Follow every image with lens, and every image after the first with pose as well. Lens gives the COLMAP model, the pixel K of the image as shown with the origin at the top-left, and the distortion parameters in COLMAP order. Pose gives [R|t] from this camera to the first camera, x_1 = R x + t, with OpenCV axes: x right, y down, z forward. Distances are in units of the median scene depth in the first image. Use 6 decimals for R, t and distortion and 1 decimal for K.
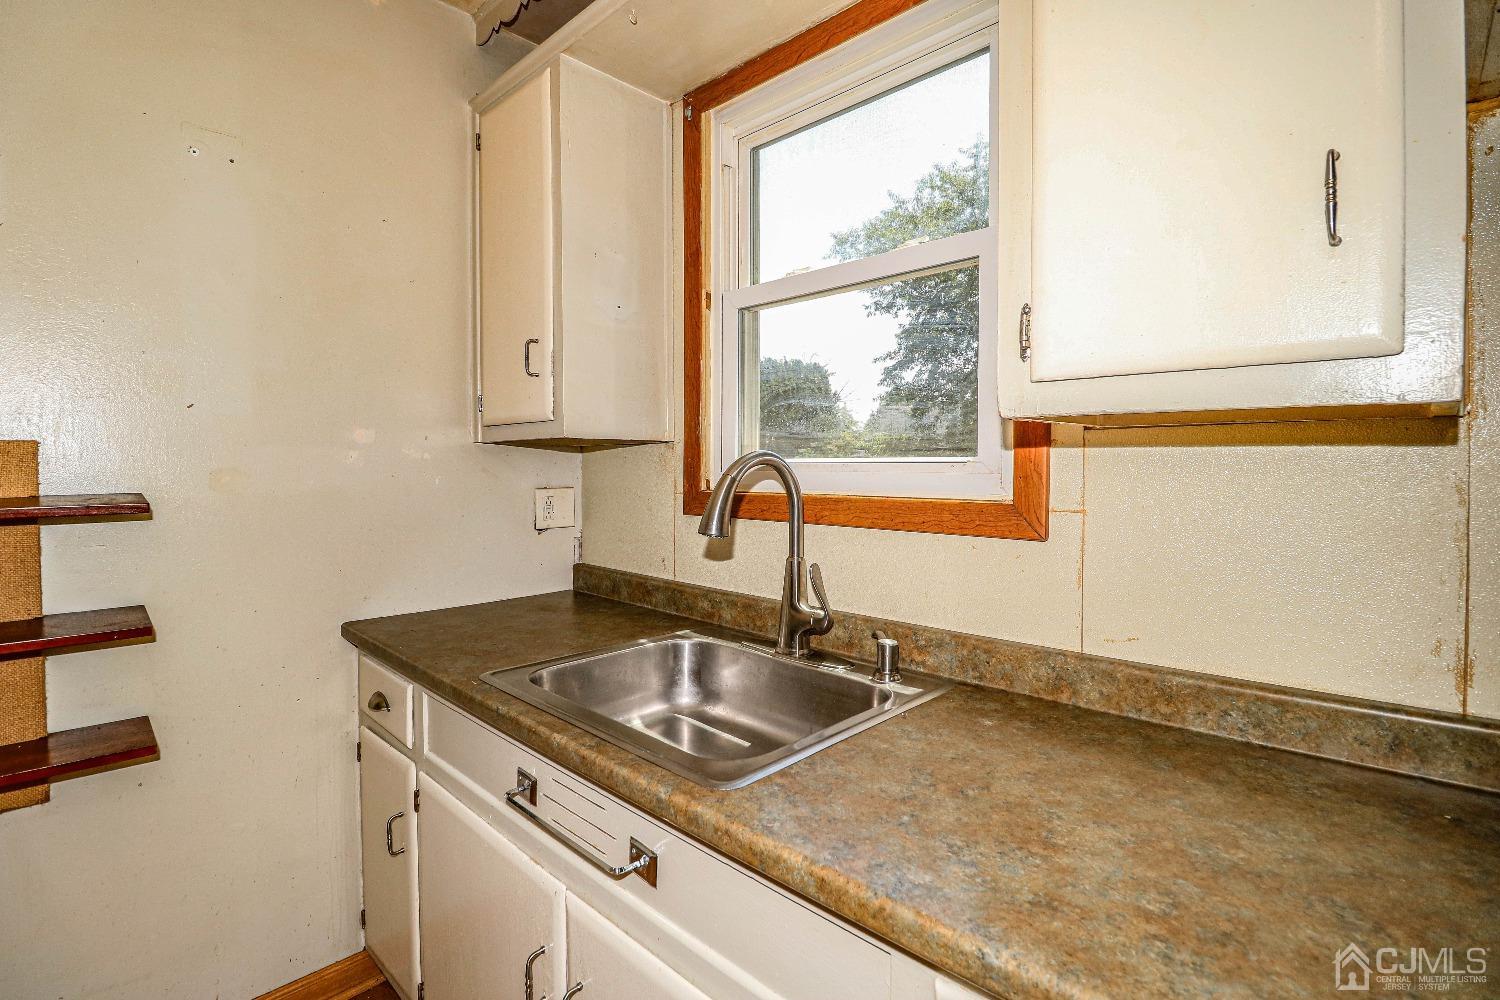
lens RADIAL K [[708.6, 0, 746.9], [0, 708.6, 471.5], [0, 0, 1]] dist [-0.014044, -0.001819]
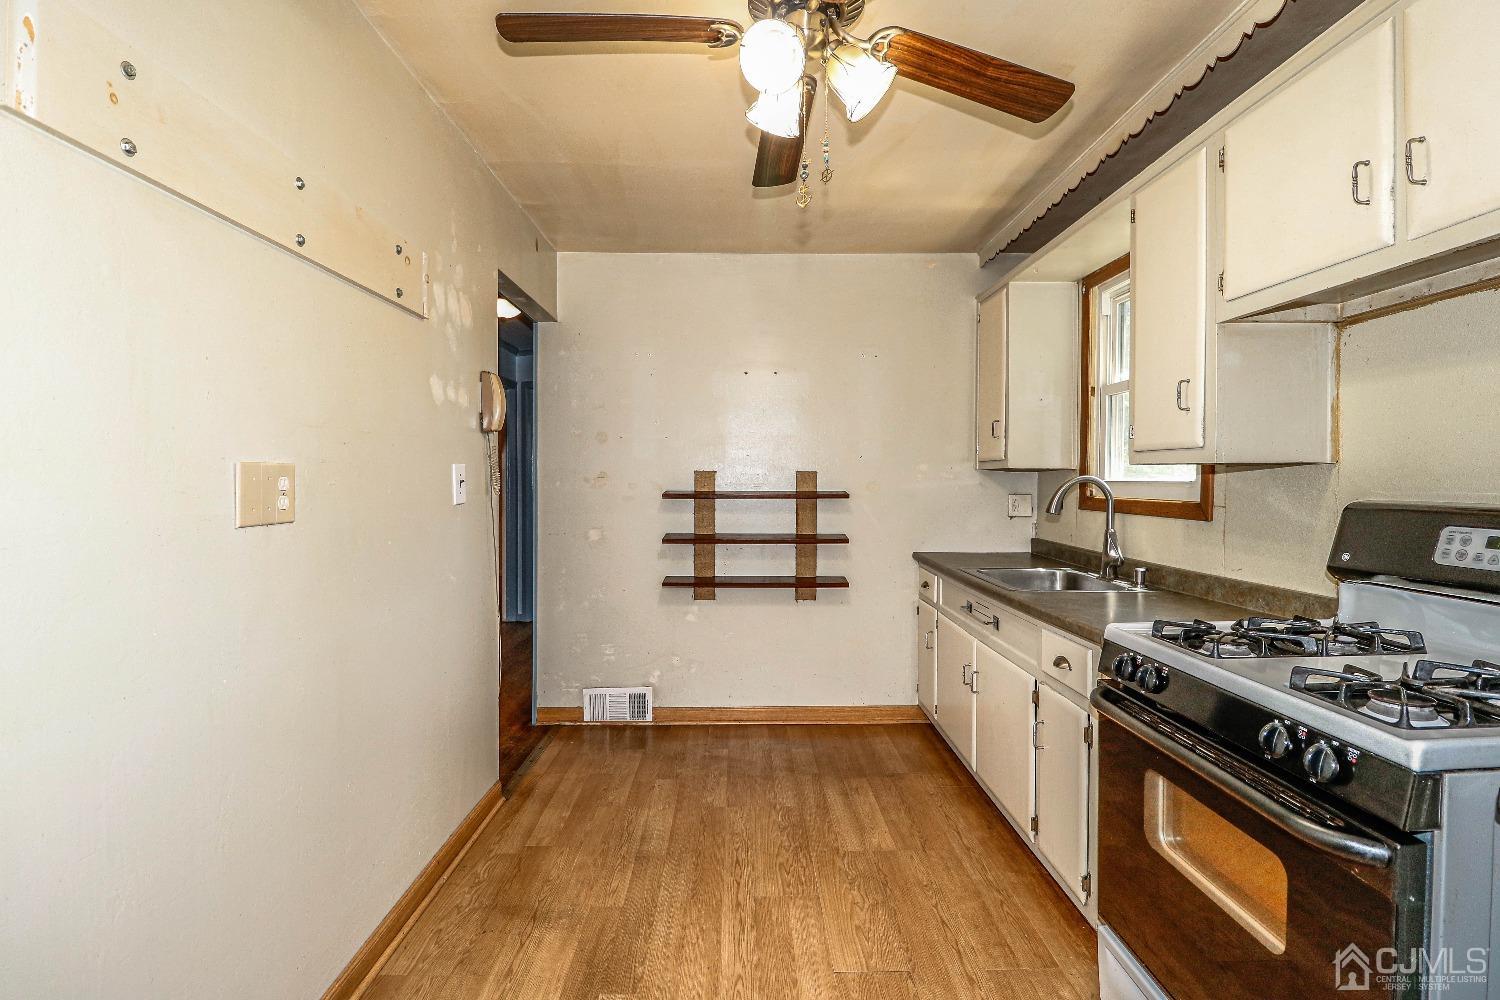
lens RADIAL K [[708.6, 0, 752.3], [0, 708.6, 491.5], [0, 0, 1]] dist [-0.014044, -0.001819]
pose [[0.709247, 0.020548, -0.704660, 0.685079], [-0.017511, 0.999780, 0.011528, 0.009144], [0.704742, 0.004163, 0.709451, -1.015274]]
